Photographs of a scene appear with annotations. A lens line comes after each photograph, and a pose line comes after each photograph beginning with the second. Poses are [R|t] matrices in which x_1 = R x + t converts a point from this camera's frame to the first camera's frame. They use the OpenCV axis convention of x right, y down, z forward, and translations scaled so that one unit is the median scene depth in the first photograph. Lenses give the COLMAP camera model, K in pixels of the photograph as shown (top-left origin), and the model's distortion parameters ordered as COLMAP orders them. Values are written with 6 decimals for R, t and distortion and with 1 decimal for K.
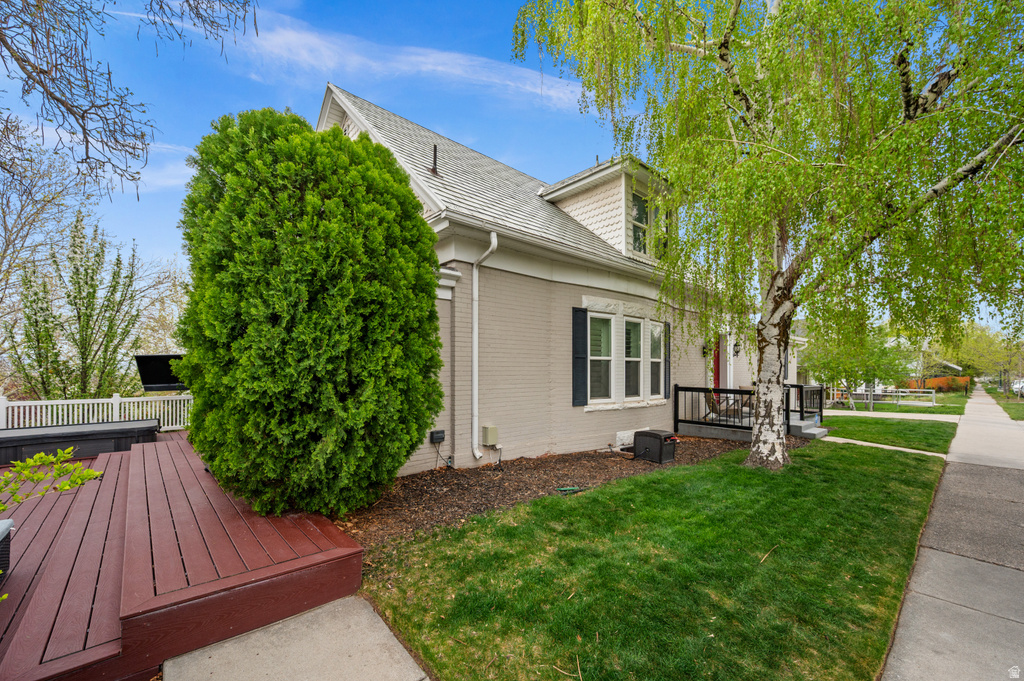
lens RADIAL K [[420.7, 0, 503.1], [0, 420.7, 373.5], [0, 0, 1]] dist [-0.002757, -0.000625]
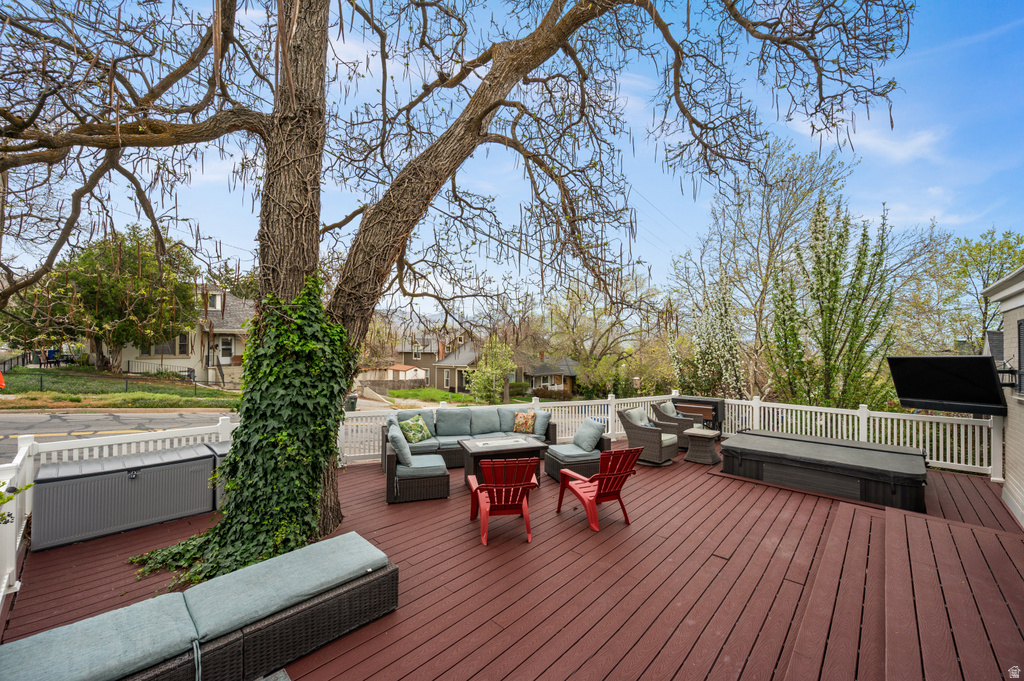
lens RADIAL K [[420.7, 0, 510.0], [0, 420.7, 343.5], [0, 0, 1]] dist [-0.002757, -0.000625]
pose [[0.122574, -0.018957, -0.992278, -0.218997], [-0.010826, 0.999733, -0.020437, -0.042463], [0.992400, 0.013247, 0.122336, 0.243467]]
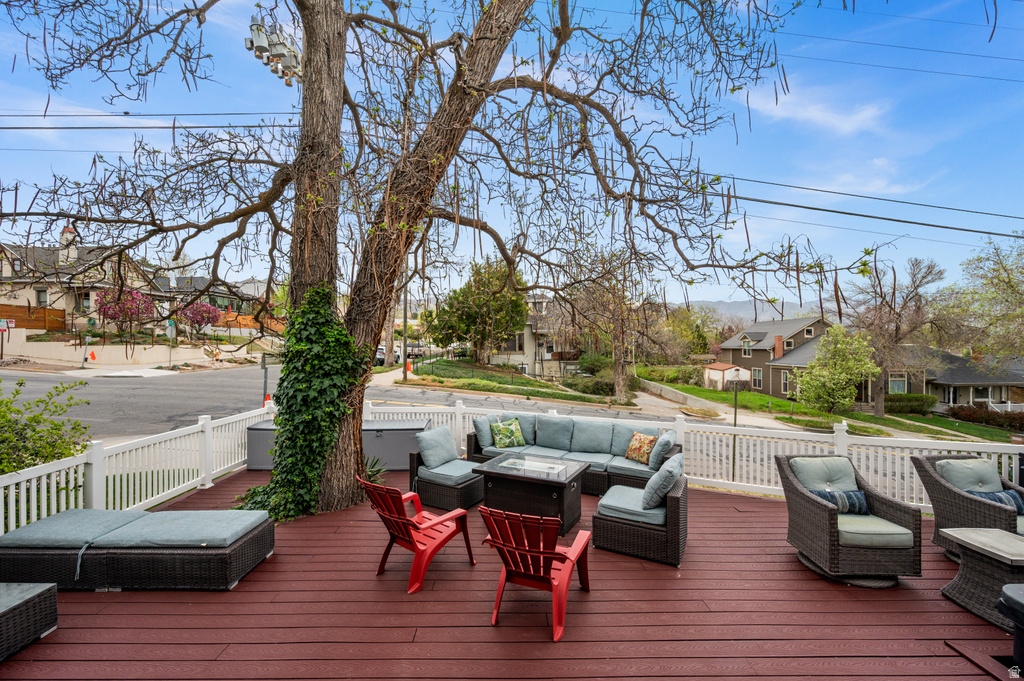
lens RADIAL K [[420.7, 0, 511.8], [0, 420.7, 346.4], [0, 0, 1]] dist [-0.002757, -0.000625]
pose [[-0.662285, -0.001446, -0.749250, -0.480598], [-0.005308, 0.999982, 0.002763, -0.050463], [0.749233, 0.005807, -0.662281, 0.656576]]
